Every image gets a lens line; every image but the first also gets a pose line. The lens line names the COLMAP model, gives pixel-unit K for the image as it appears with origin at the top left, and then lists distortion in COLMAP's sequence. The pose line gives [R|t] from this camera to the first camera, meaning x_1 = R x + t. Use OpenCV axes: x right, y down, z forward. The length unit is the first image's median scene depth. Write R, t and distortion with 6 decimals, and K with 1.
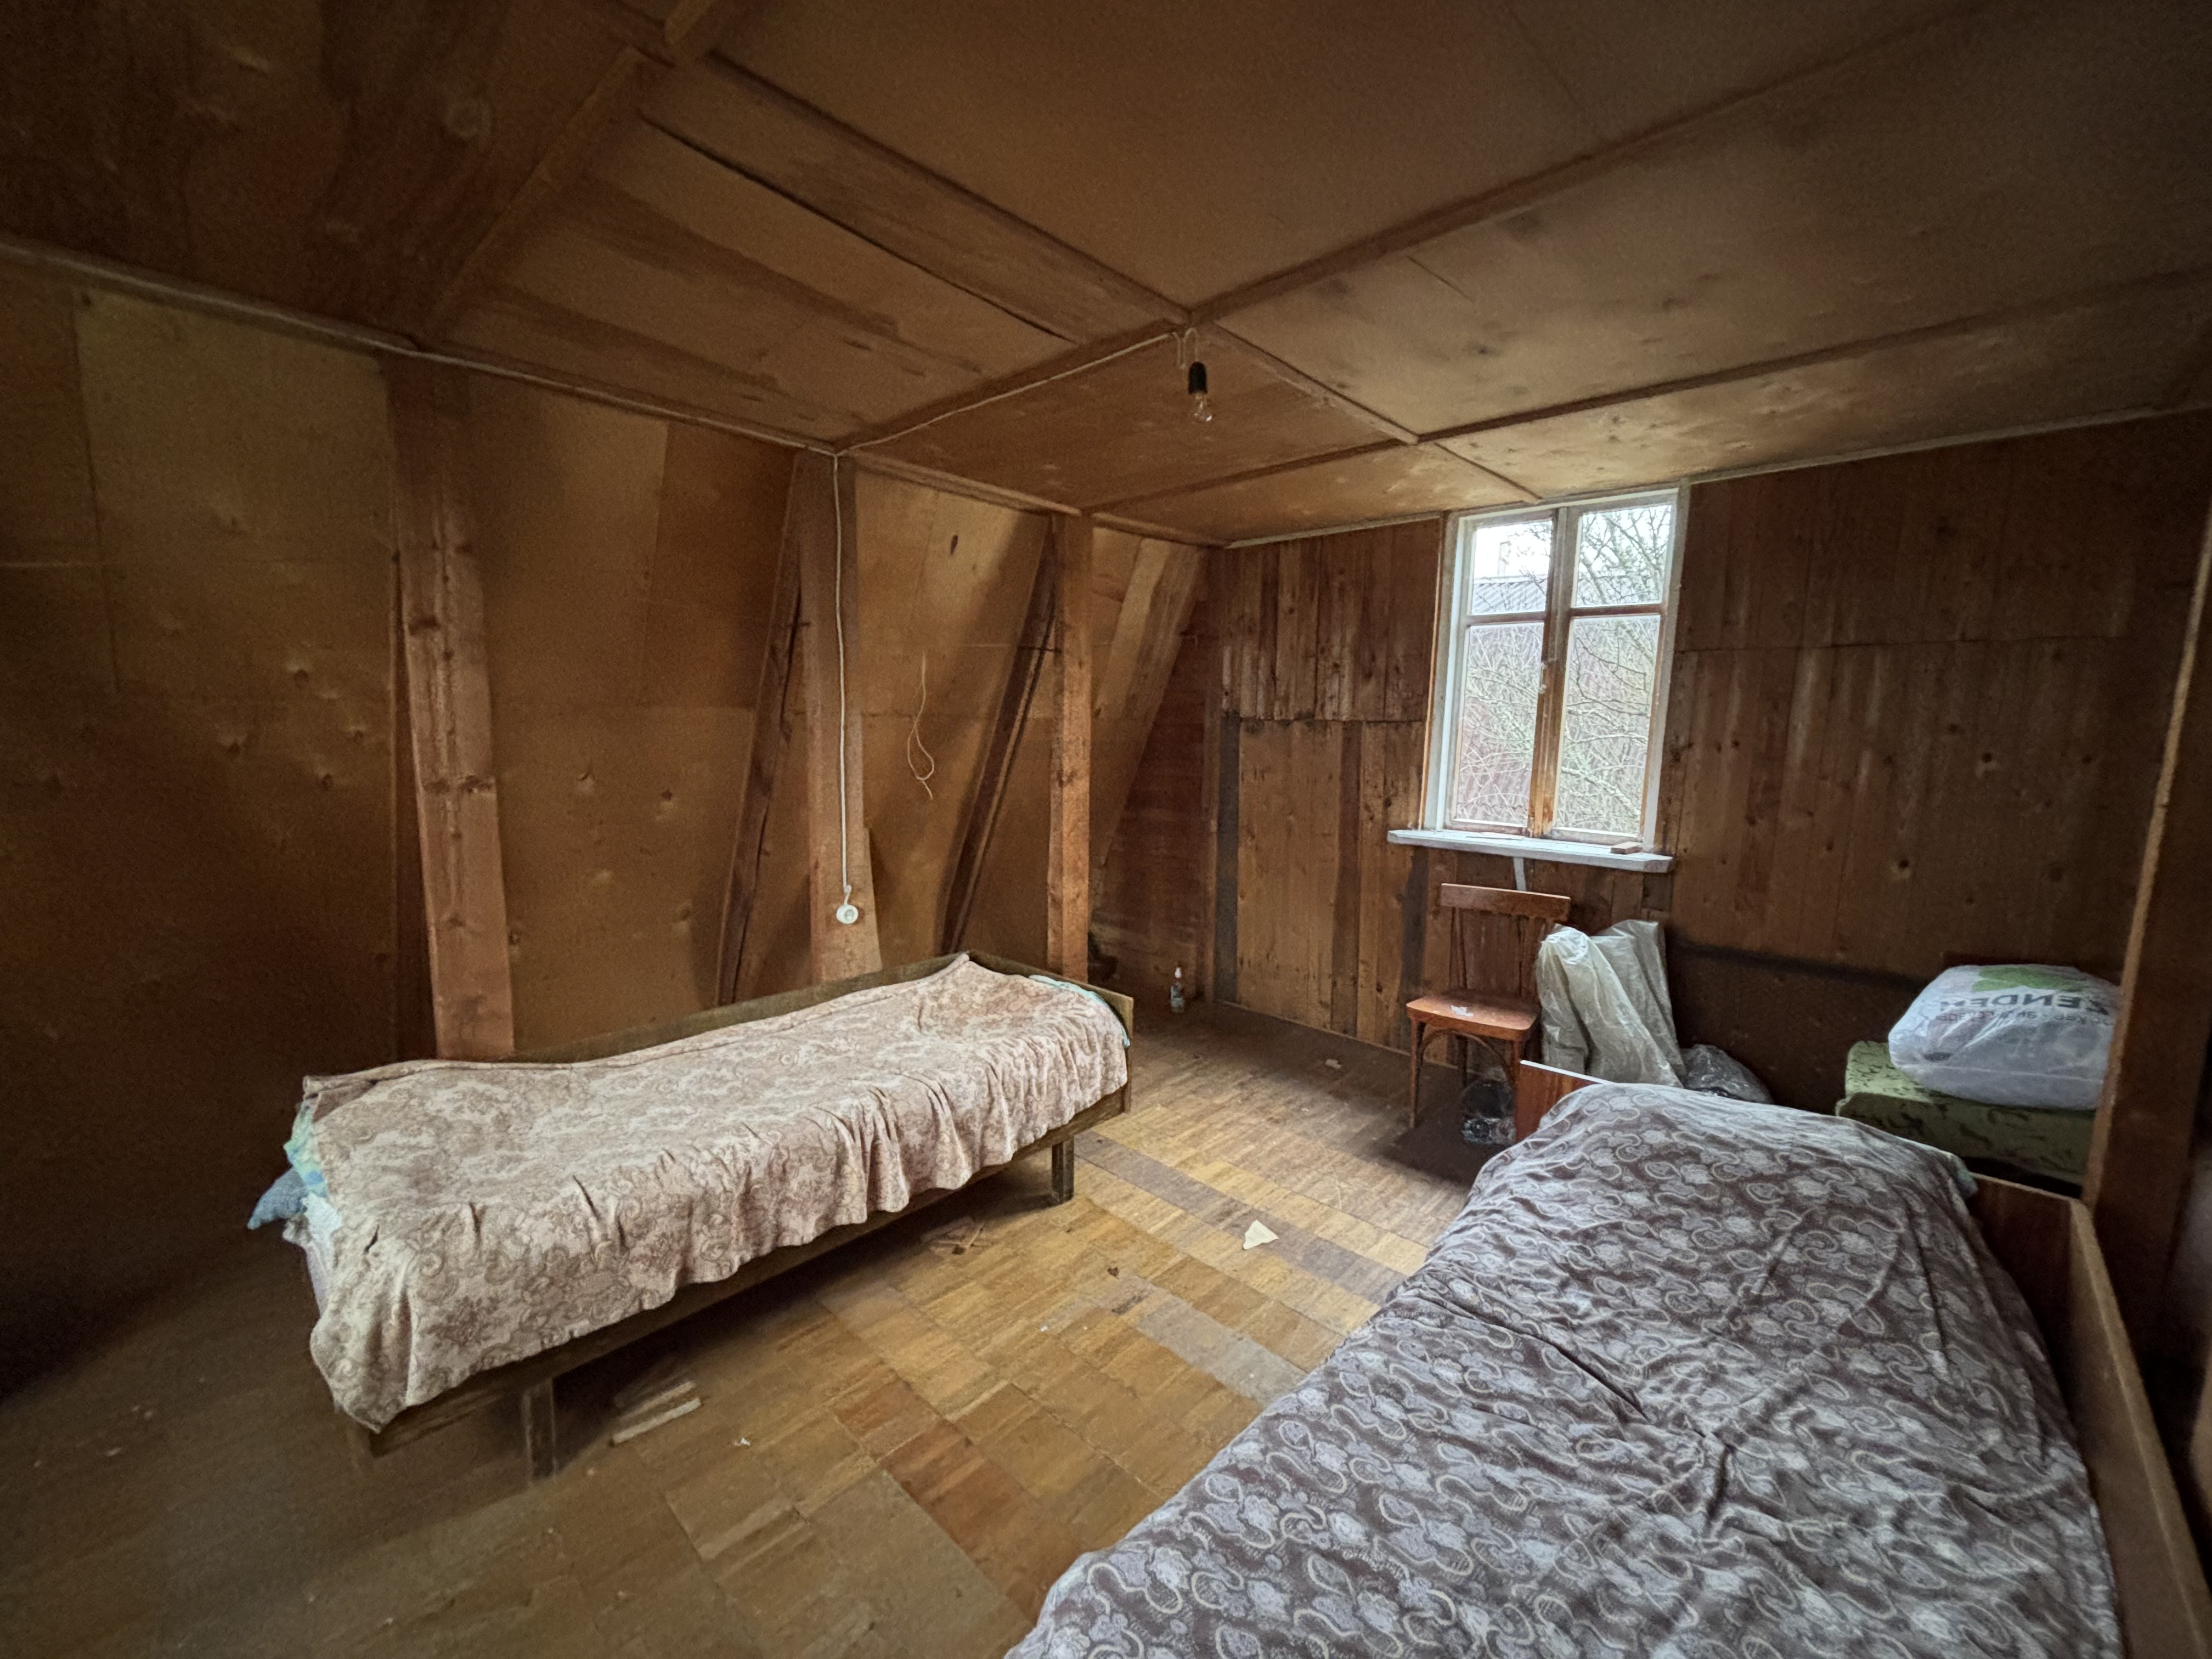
lens RADIAL K [[894.1, 0, 1103.5], [0, 894.1, 827.3], [0, 0, 1]] dist [-0.000473, 0.000195]
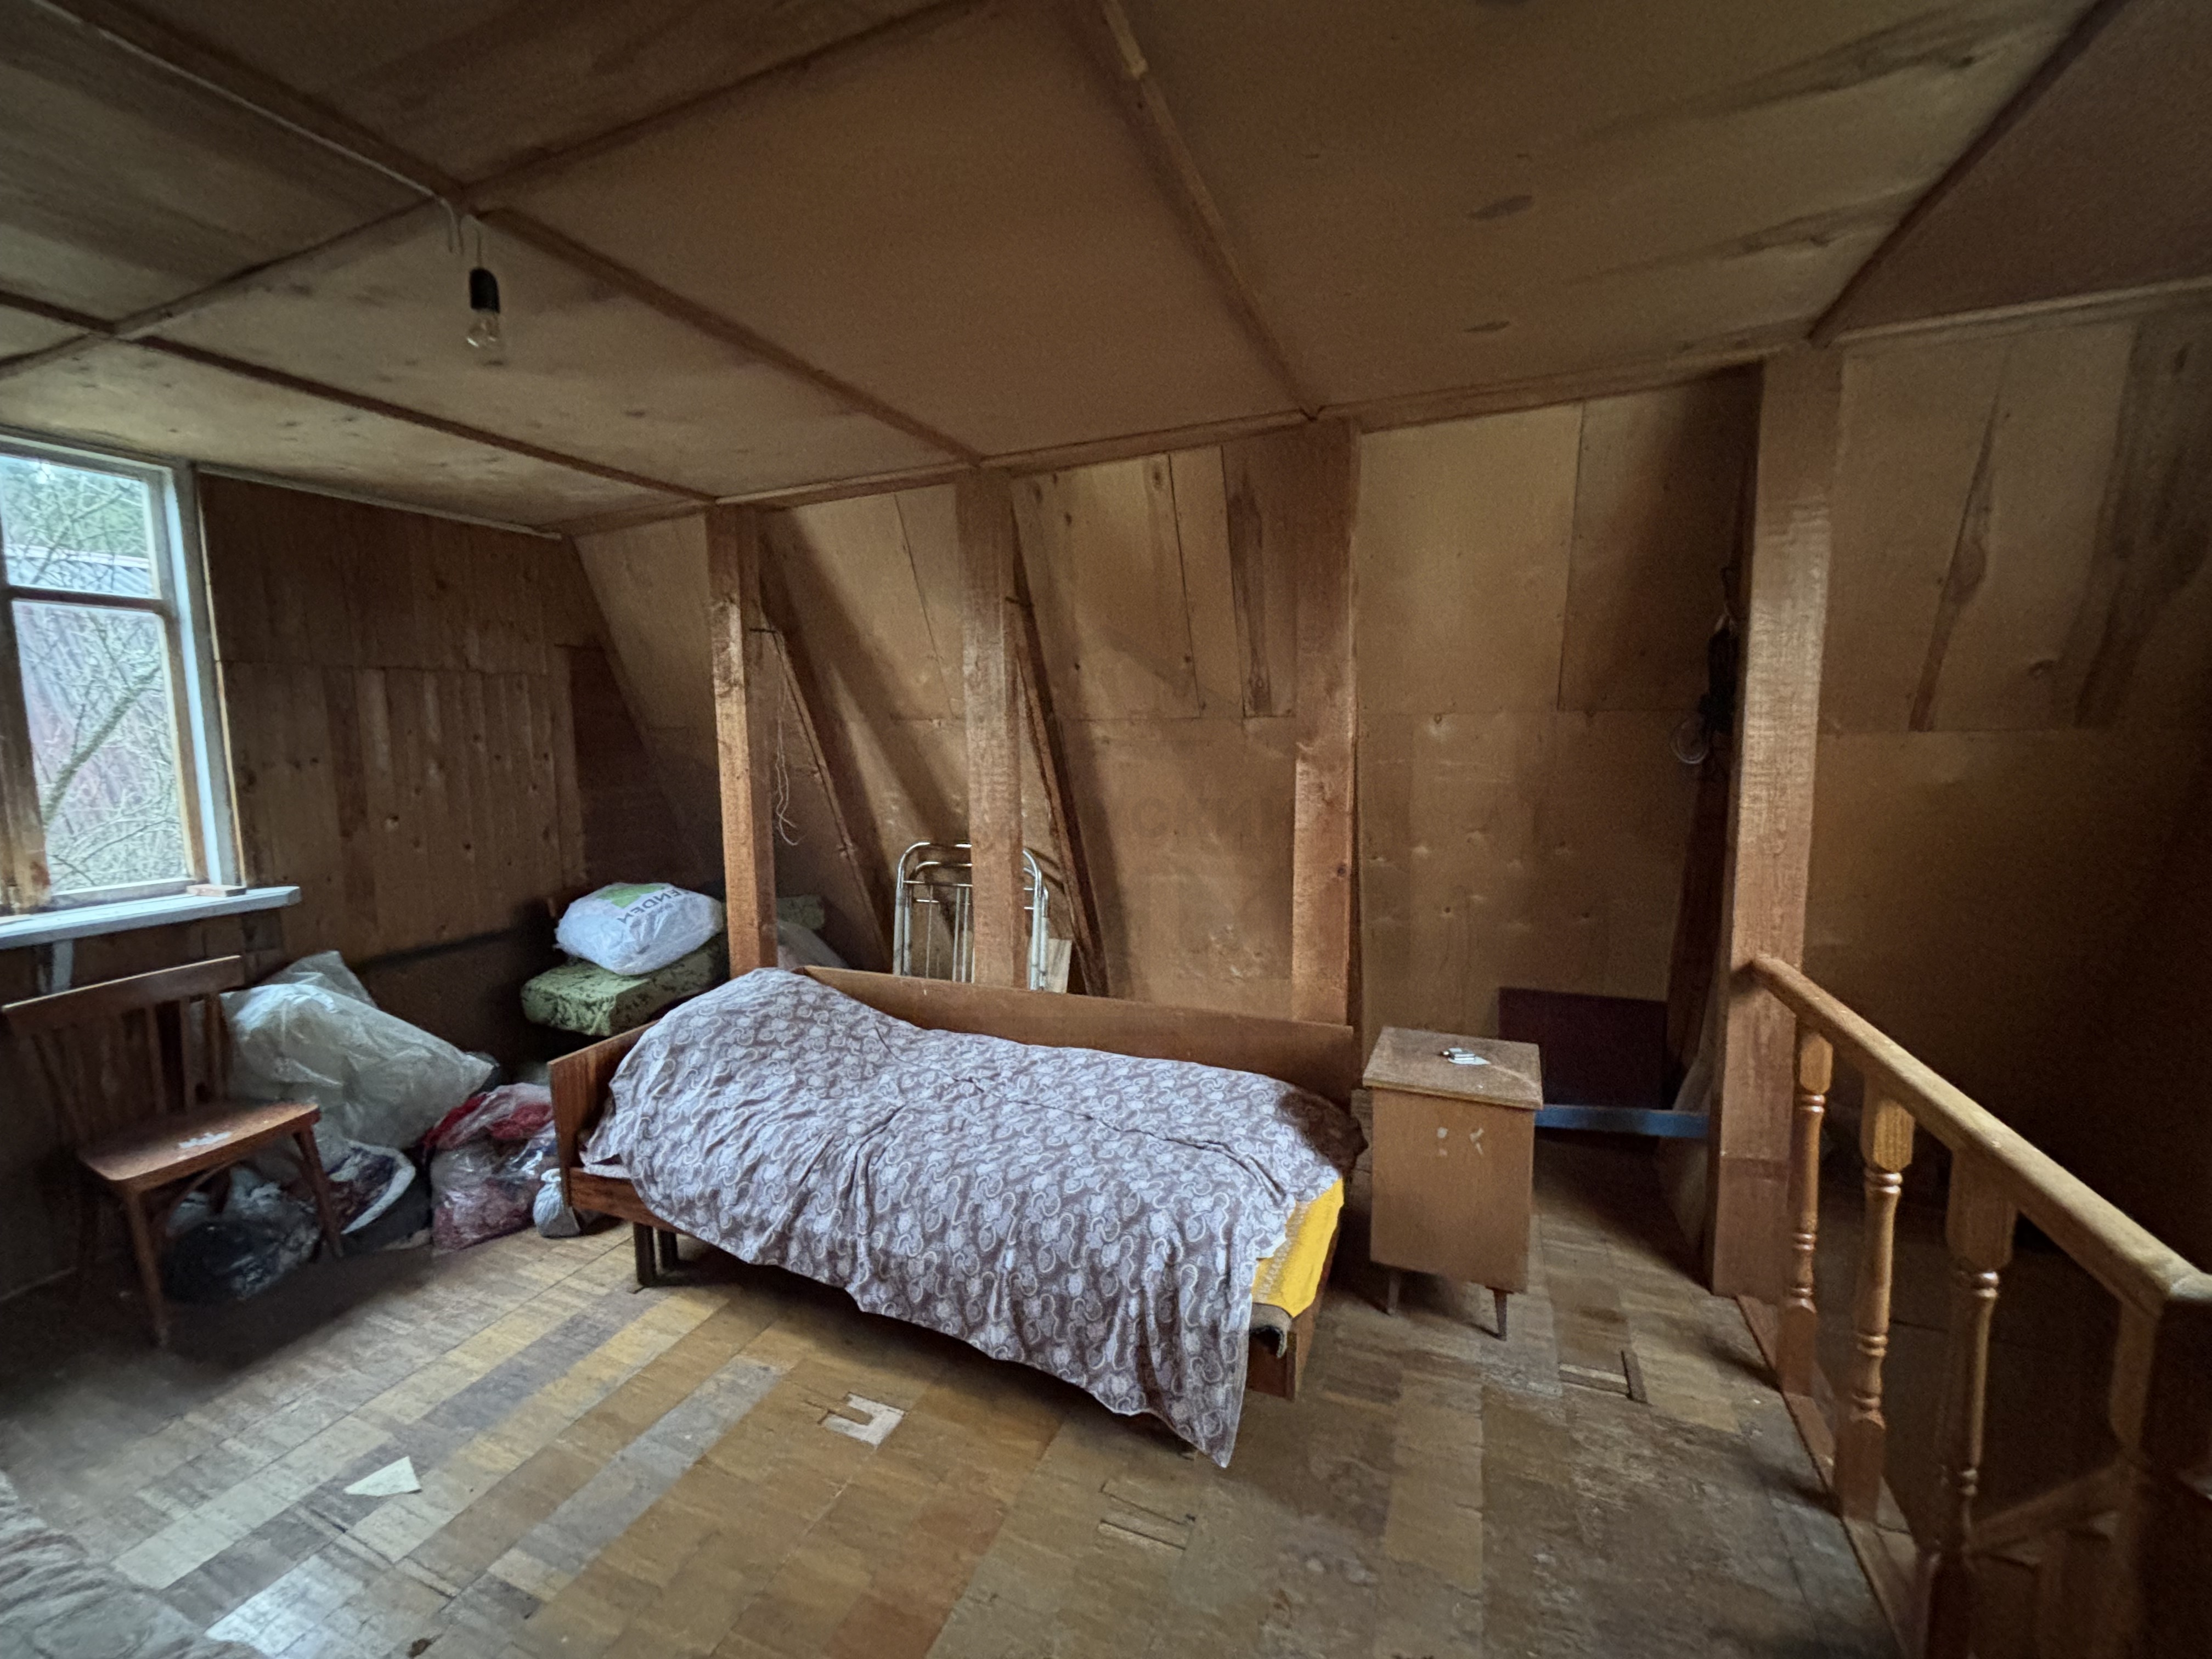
lens RADIAL K [[891.1, 0, 1105.6], [0, 891.1, 823.8], [0, 0, 1]] dist [-0.000434, -0.000608]
pose [[-0.363581, -0.111595, 0.924854, -0.684837], [0.130758, 0.976856, 0.169274, -0.100053], [-0.922340, 0.182477, -0.340574, 0.701287]]
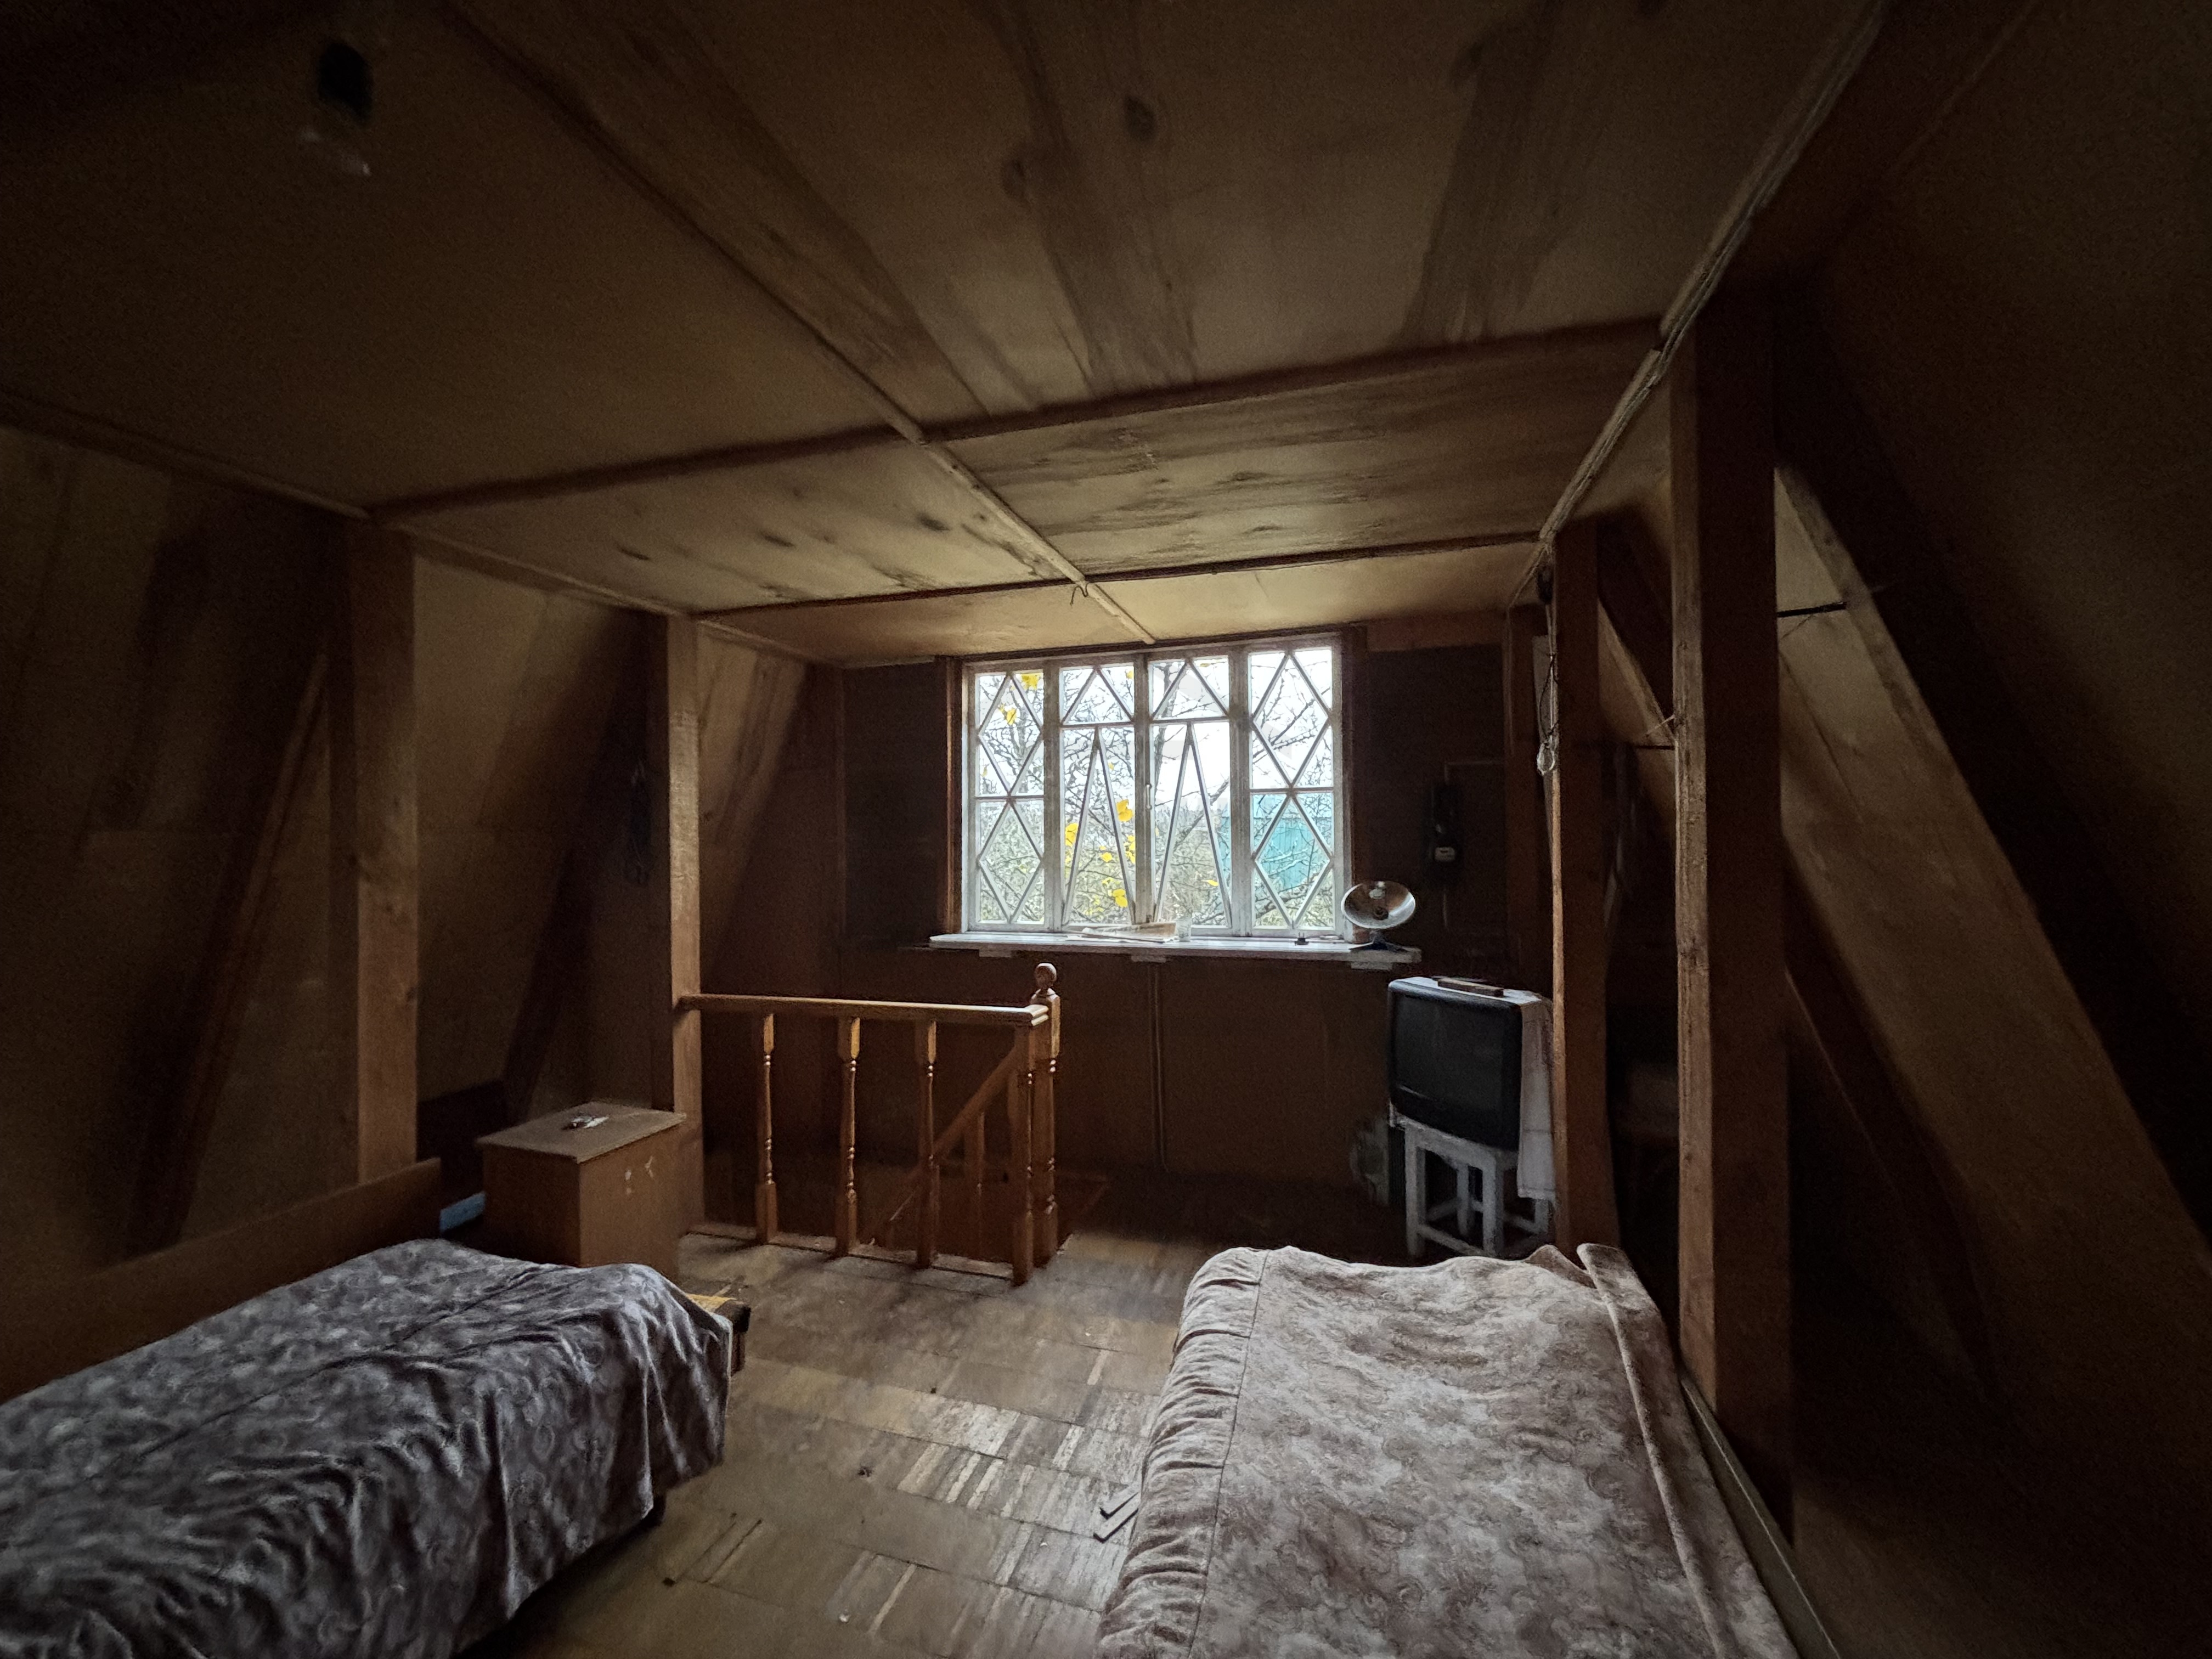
lens RADIAL K [[894.1, 0, 1103.5], [0, 894.1, 827.3], [0, 0, 1]] dist [-0.000473, 0.000195]
pose [[-0.891172, -0.013378, -0.453469, -0.025176], [-0.065748, 0.992821, 0.099920, -0.170172], [0.448877, 0.118860, -0.885653, 1.323411]]
